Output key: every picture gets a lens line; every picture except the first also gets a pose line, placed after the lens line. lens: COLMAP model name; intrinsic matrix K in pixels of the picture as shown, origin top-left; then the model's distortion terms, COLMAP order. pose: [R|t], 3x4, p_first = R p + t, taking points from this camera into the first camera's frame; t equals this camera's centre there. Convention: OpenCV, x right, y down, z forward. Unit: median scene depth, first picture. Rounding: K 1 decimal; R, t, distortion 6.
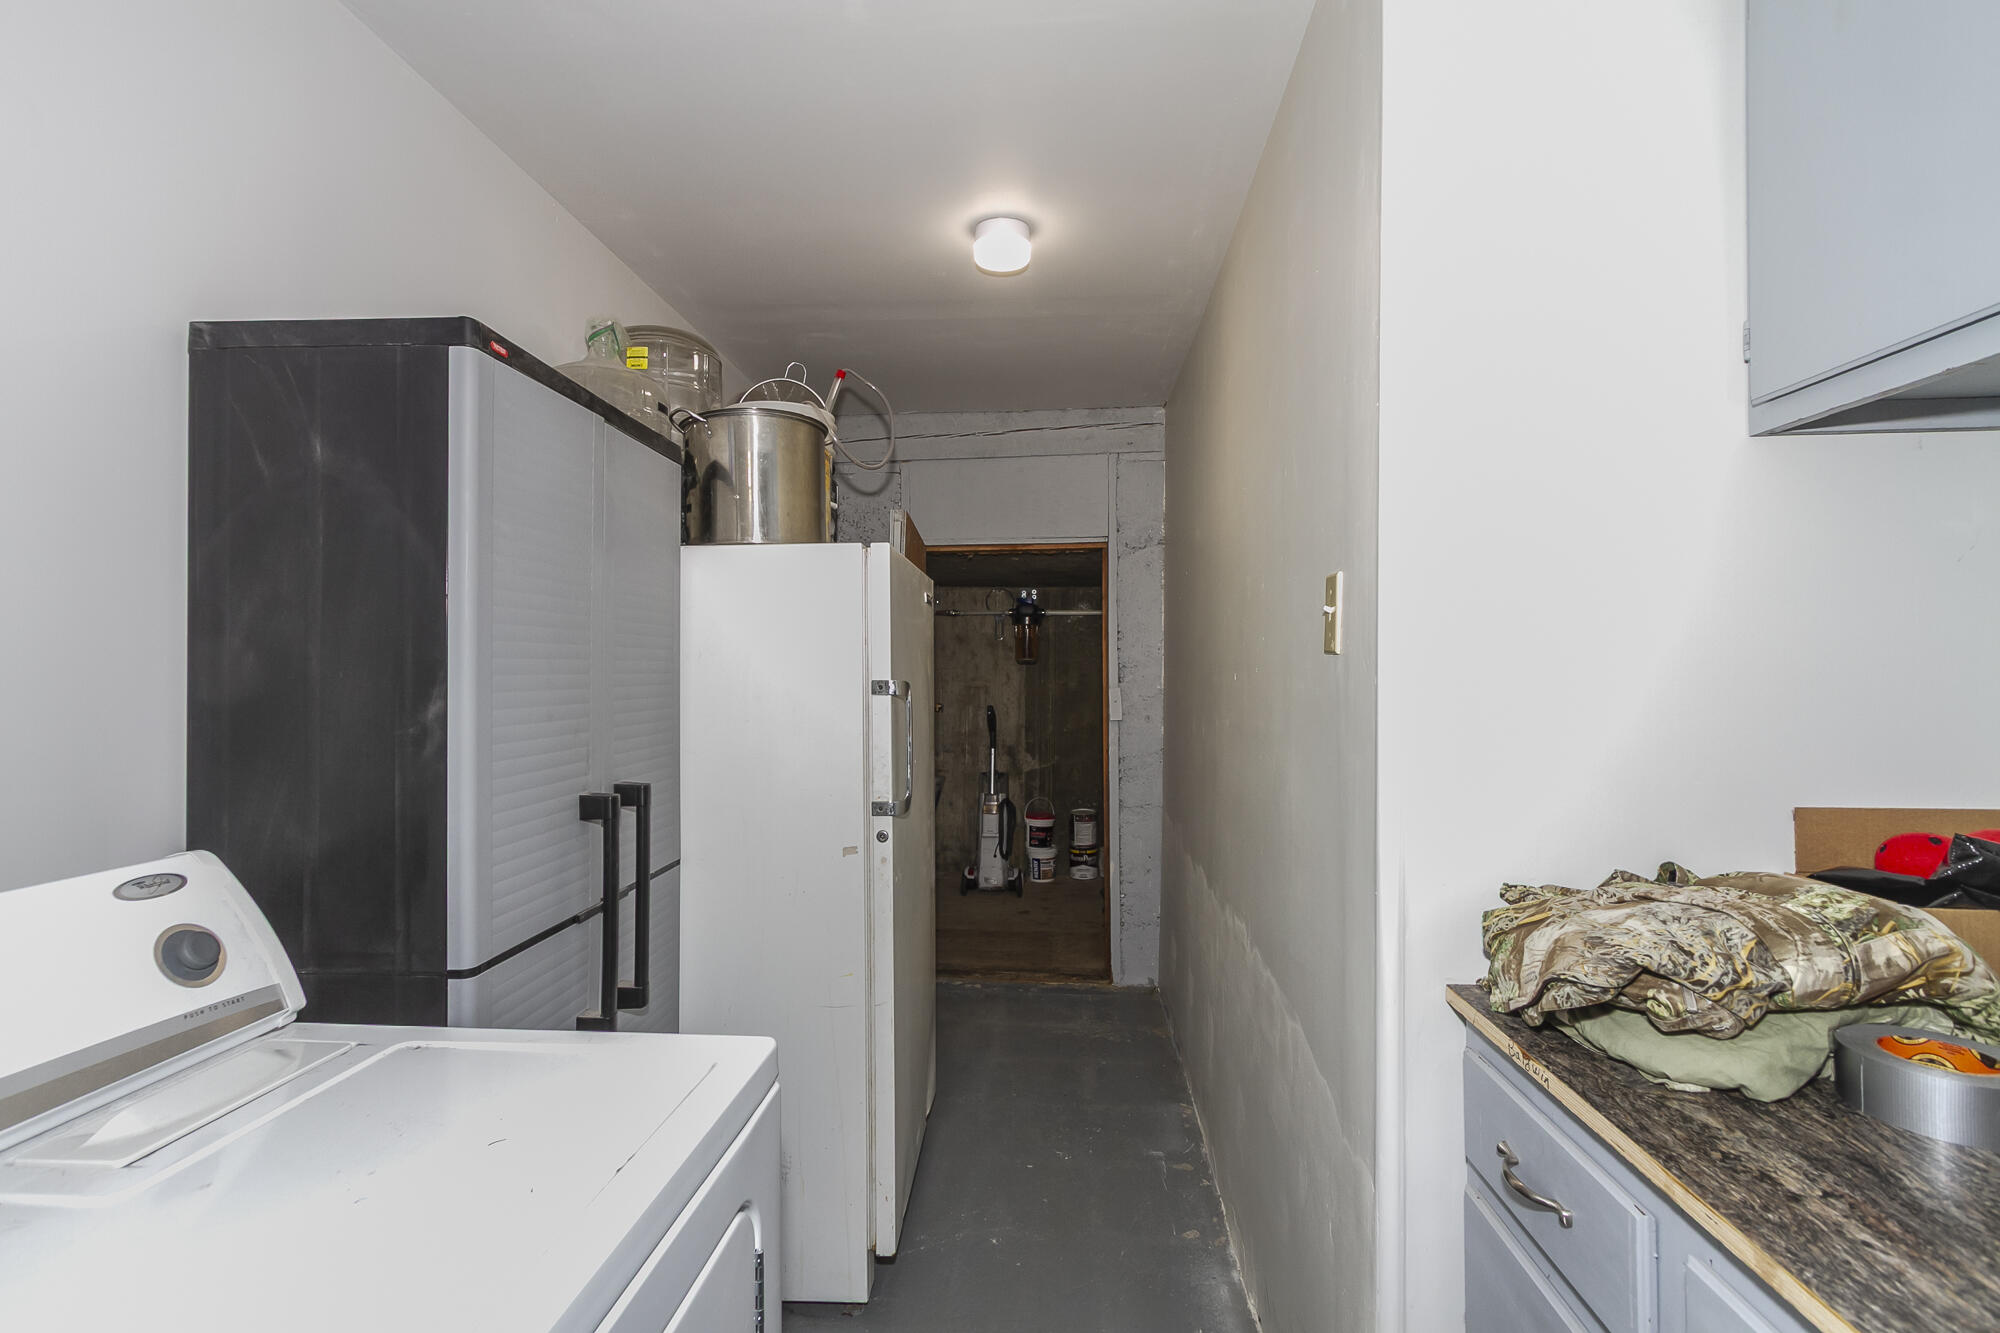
lens RADIAL K [[914.9, 0, 992.4], [0, 914.9, 666.3], [0, 0, 1]] dist [0.001634, -0.000770]
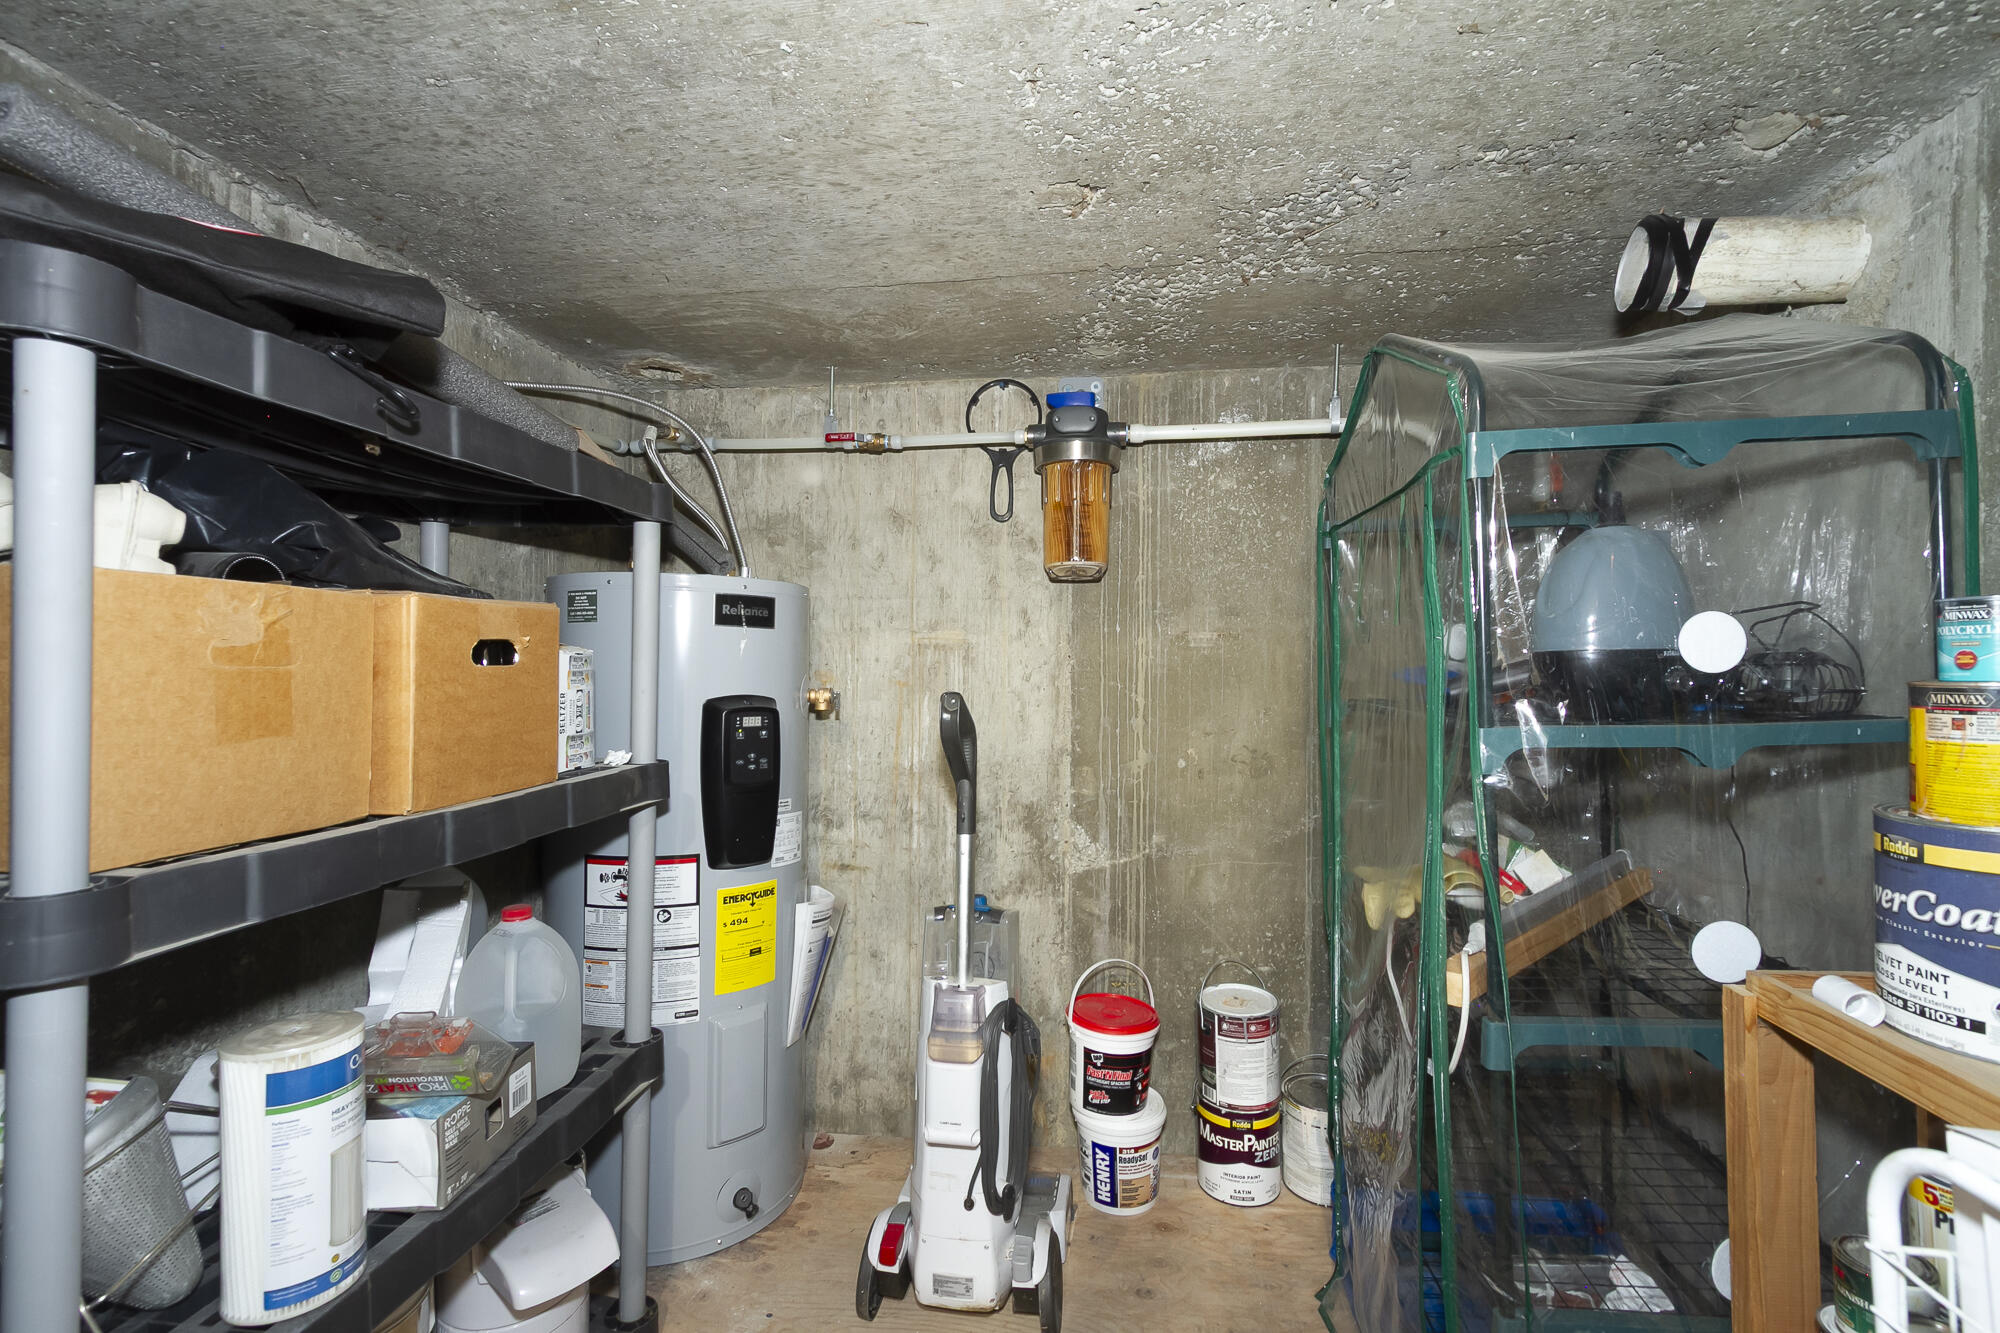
lens RADIAL K [[914.9, 0, 998.5], [0, 914.9, 659.0], [0, 0, 1]] dist [0.001634, -0.000770]
pose [[0.999104, 0.000566, -0.042314, 0.022938], [-0.001019, 0.999942, -0.010690, 0.033225], [0.042305, 0.010724, 0.999047, 0.653709]]
